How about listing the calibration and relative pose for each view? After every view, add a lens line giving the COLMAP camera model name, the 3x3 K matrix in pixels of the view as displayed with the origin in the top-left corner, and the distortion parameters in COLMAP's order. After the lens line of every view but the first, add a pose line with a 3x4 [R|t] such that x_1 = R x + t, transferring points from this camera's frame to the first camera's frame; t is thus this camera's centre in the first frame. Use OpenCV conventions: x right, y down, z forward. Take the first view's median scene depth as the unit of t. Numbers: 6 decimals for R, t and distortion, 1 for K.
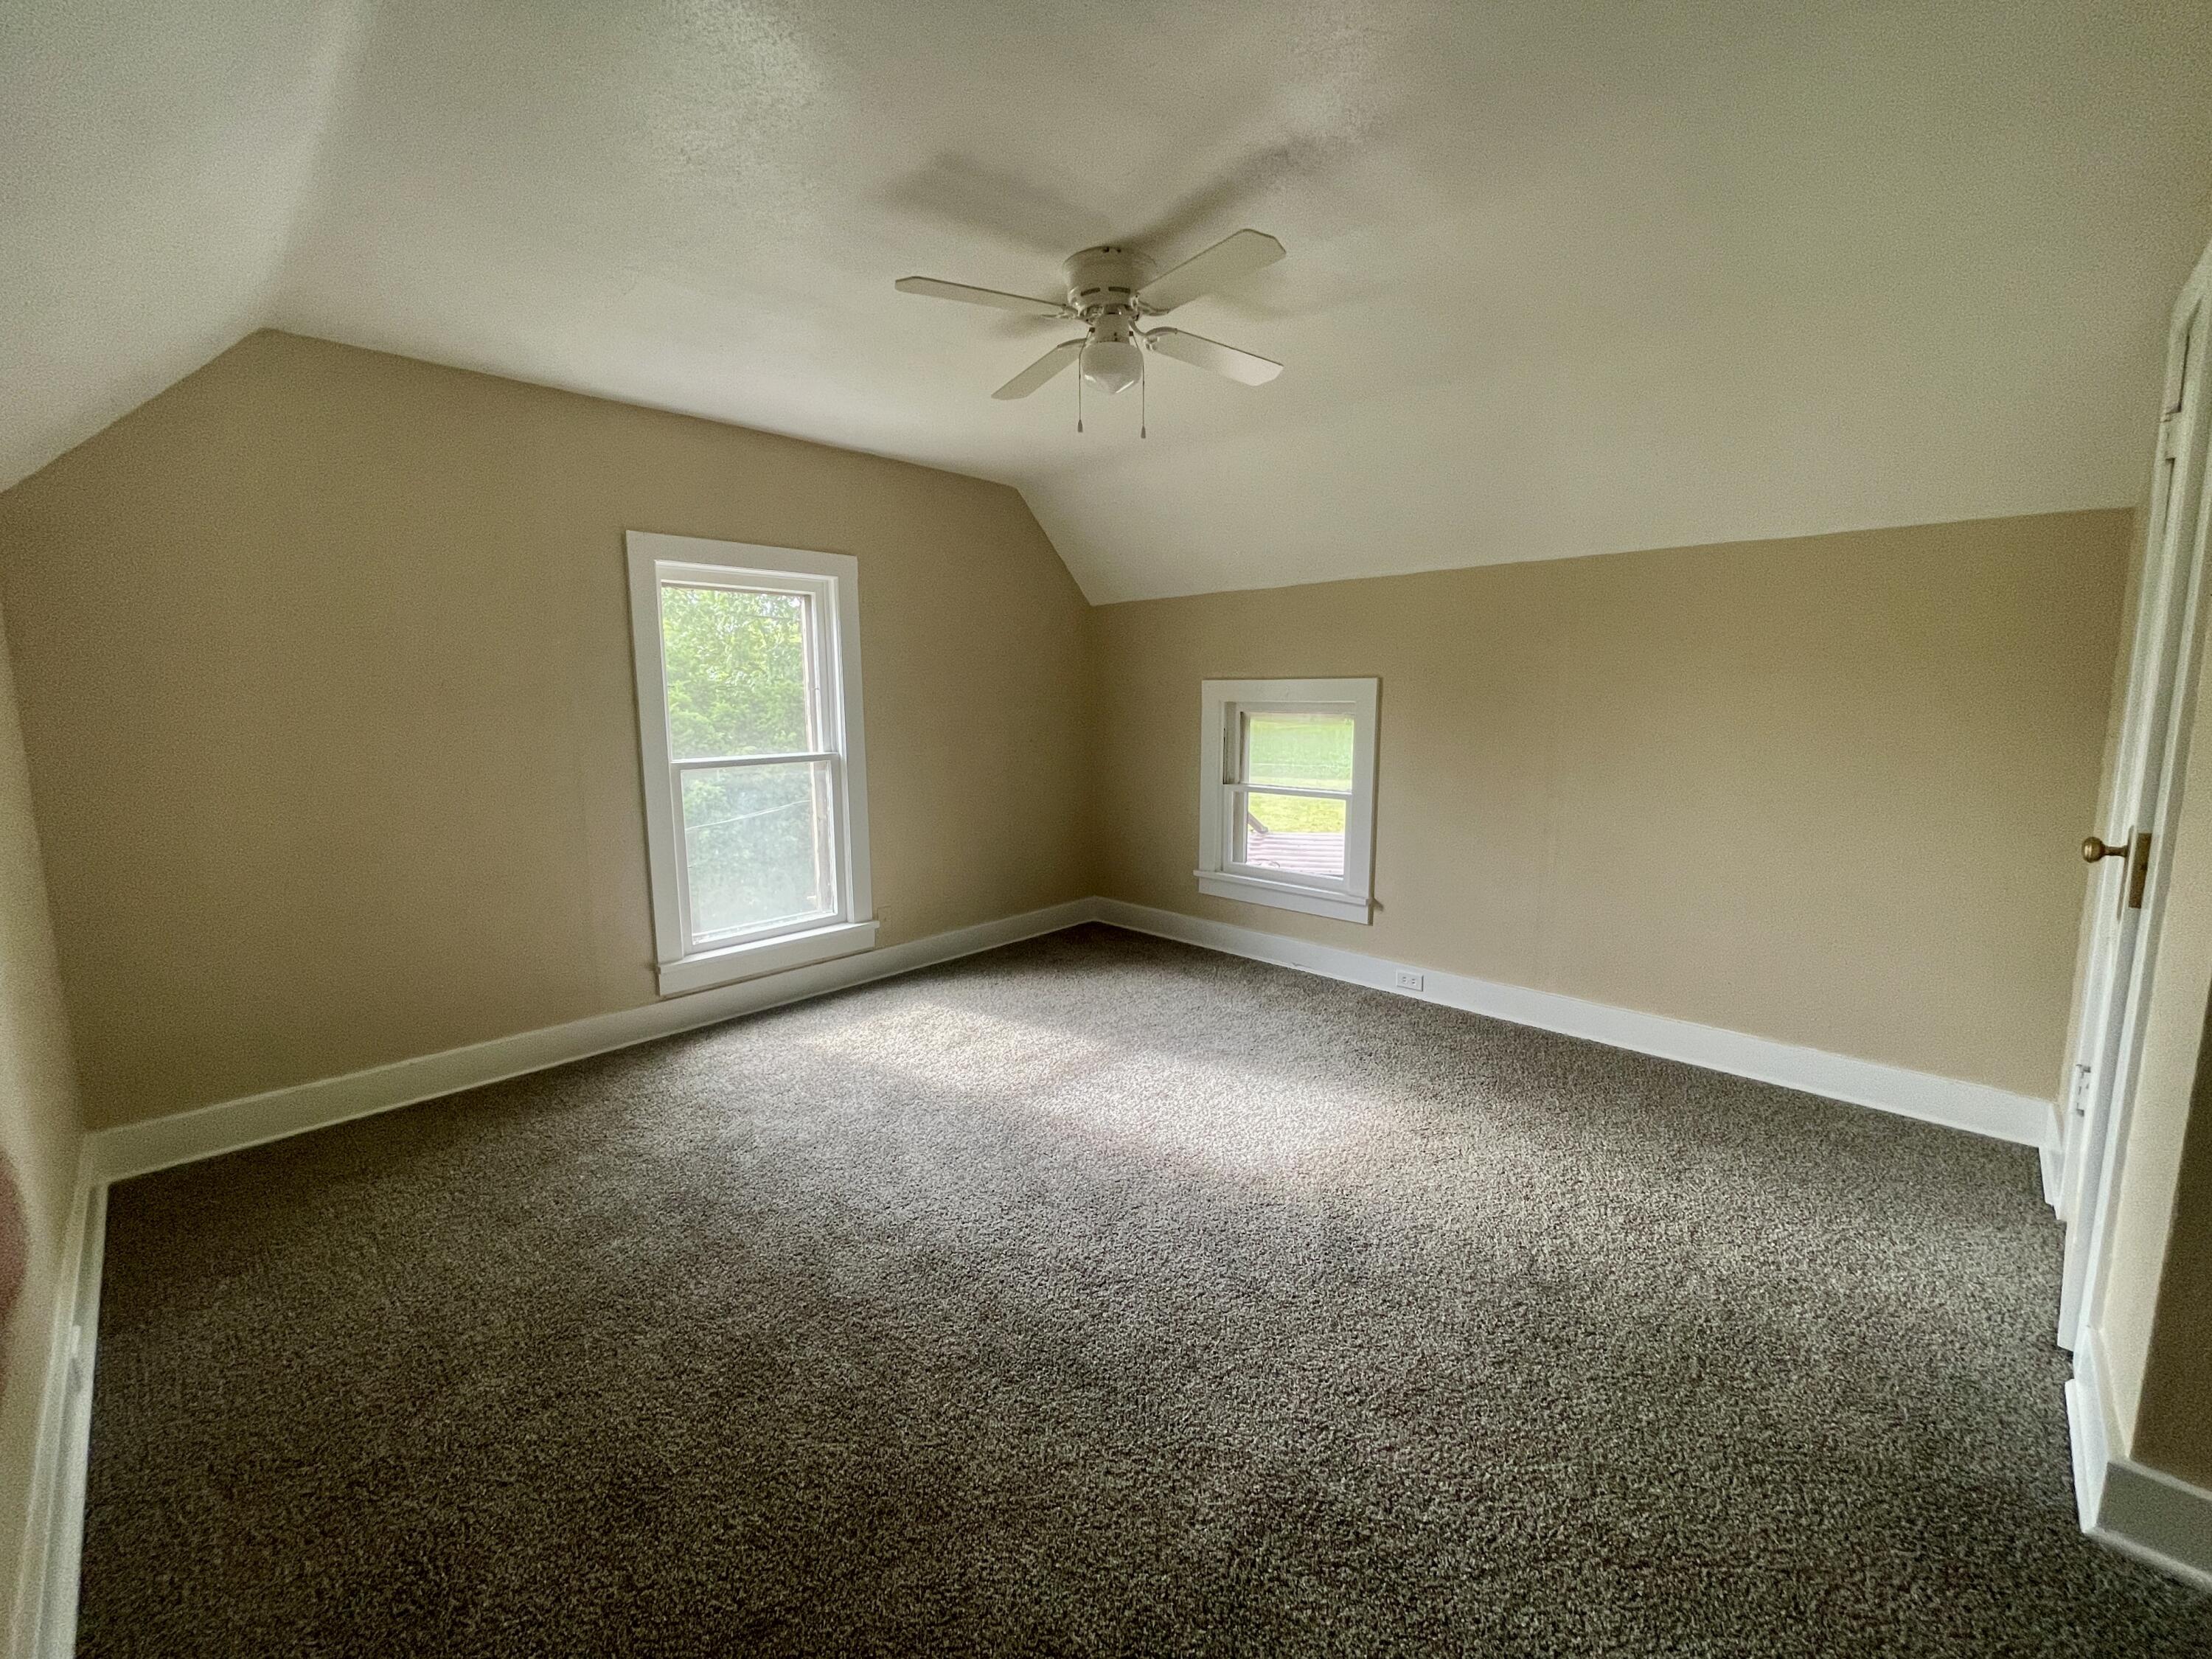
lens RADIAL K [[900.0, 0, 1098.8], [0, 900.0, 816.9], [0, 0, 1]] dist [-0.000022, -0.000007]
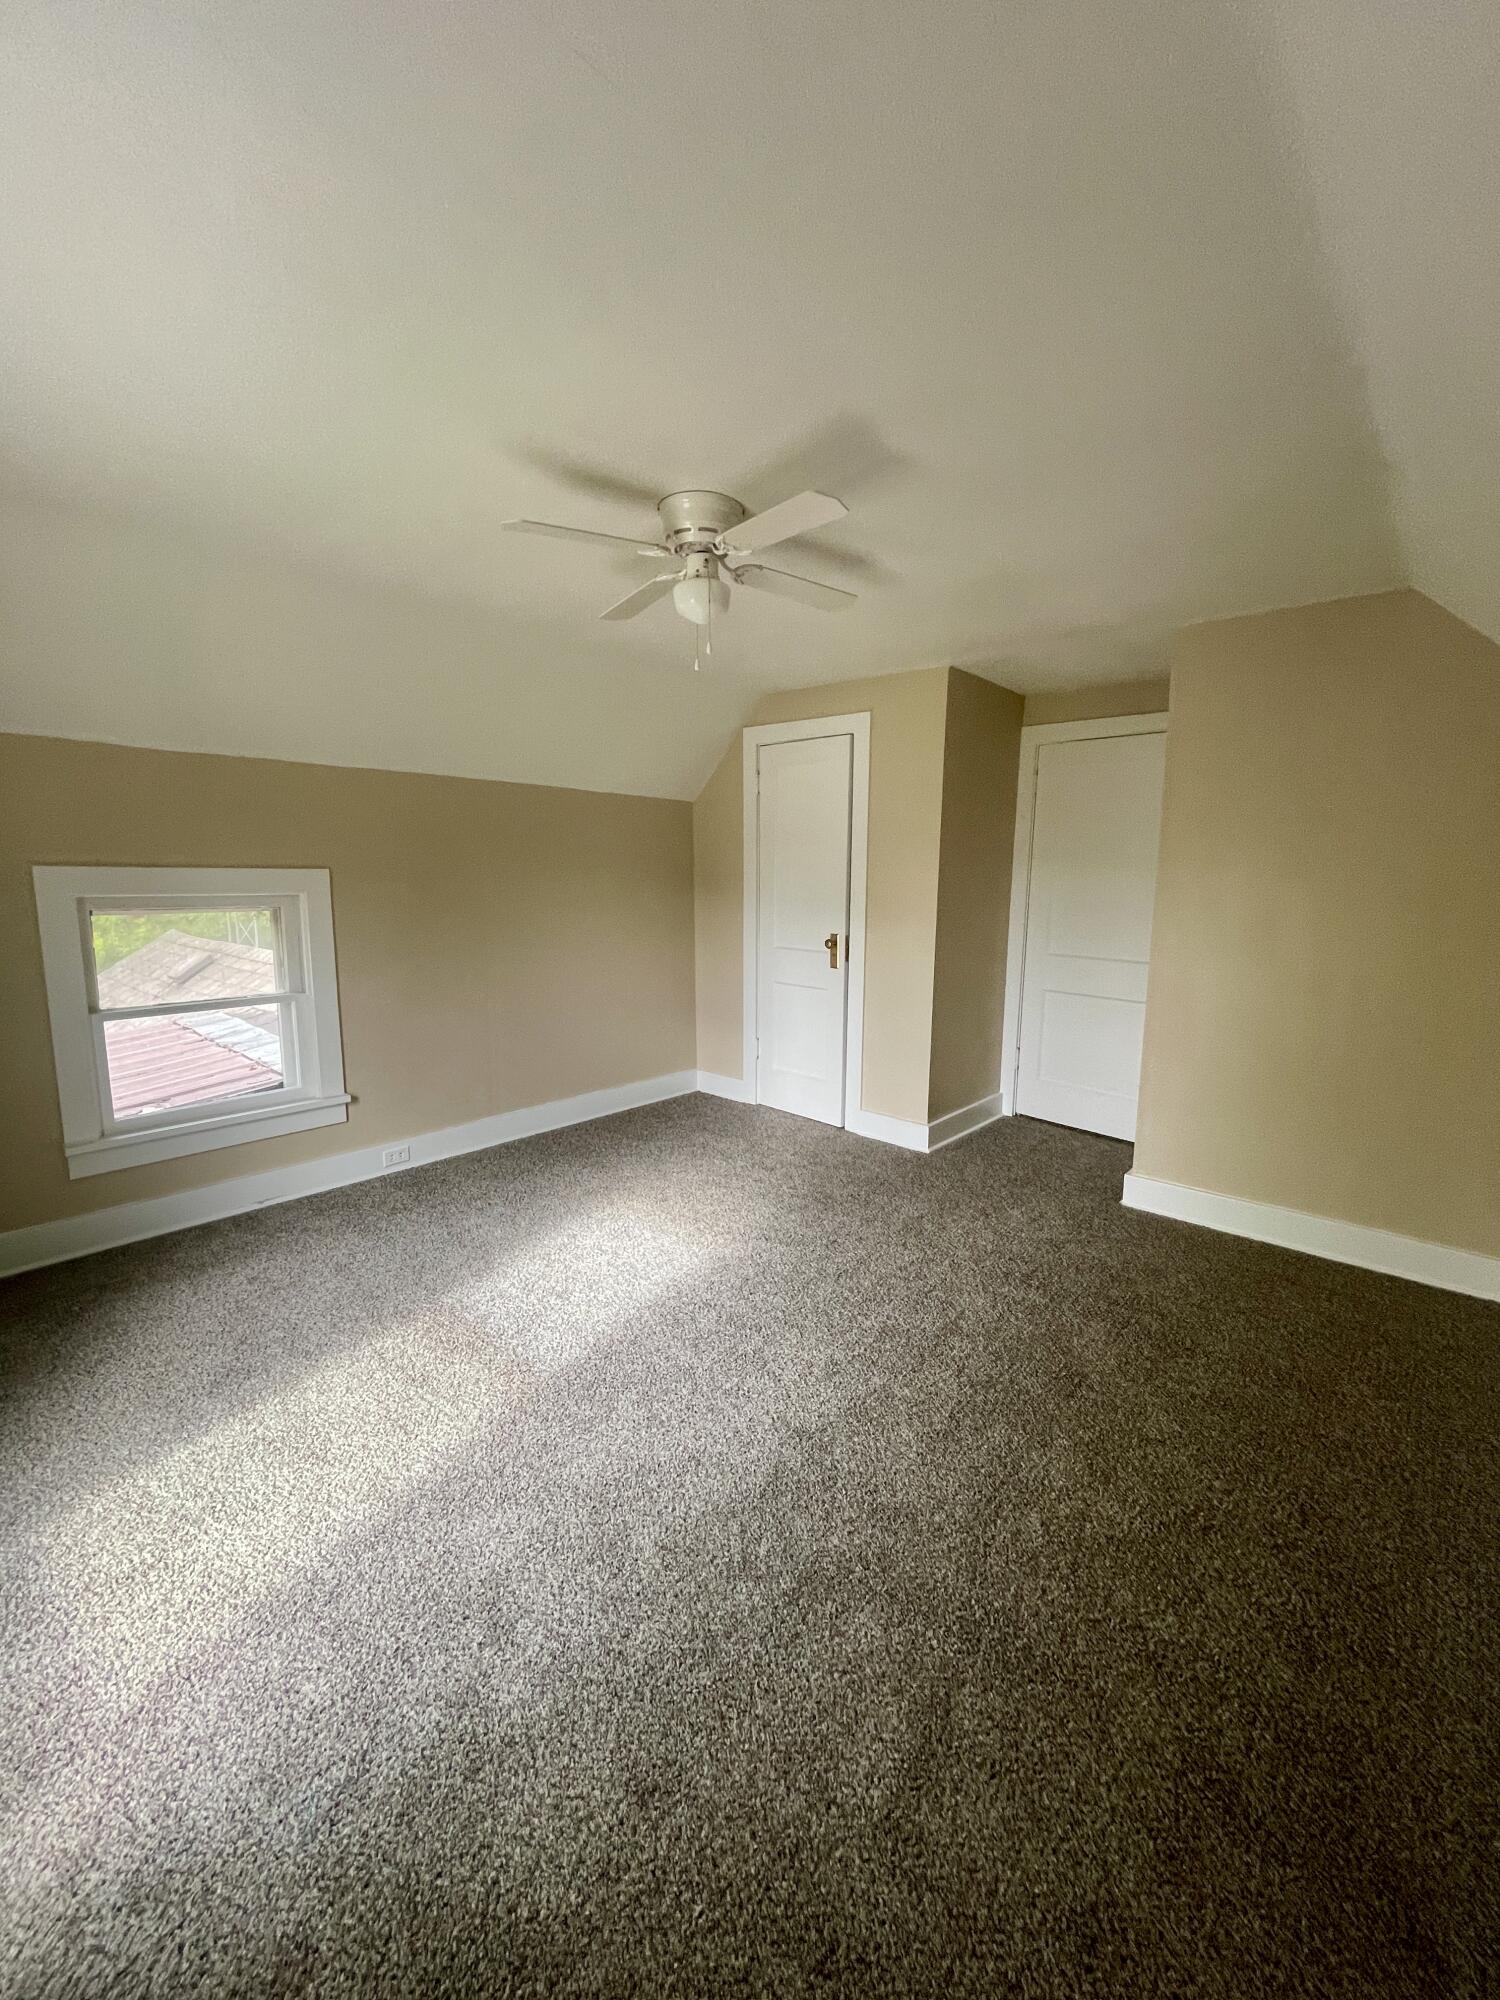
lens RADIAL K [[813.7, 0, 750.0], [0, 813.7, 1000.0], [0, 0, 1]] dist [-0.000022, -0.000007]
pose [[-0.031850, -0.147177, 0.988597, -0.625793], [0.134368, 0.979490, 0.150150, -0.091269], [-0.990419, 0.137618, -0.011421, 0.616173]]
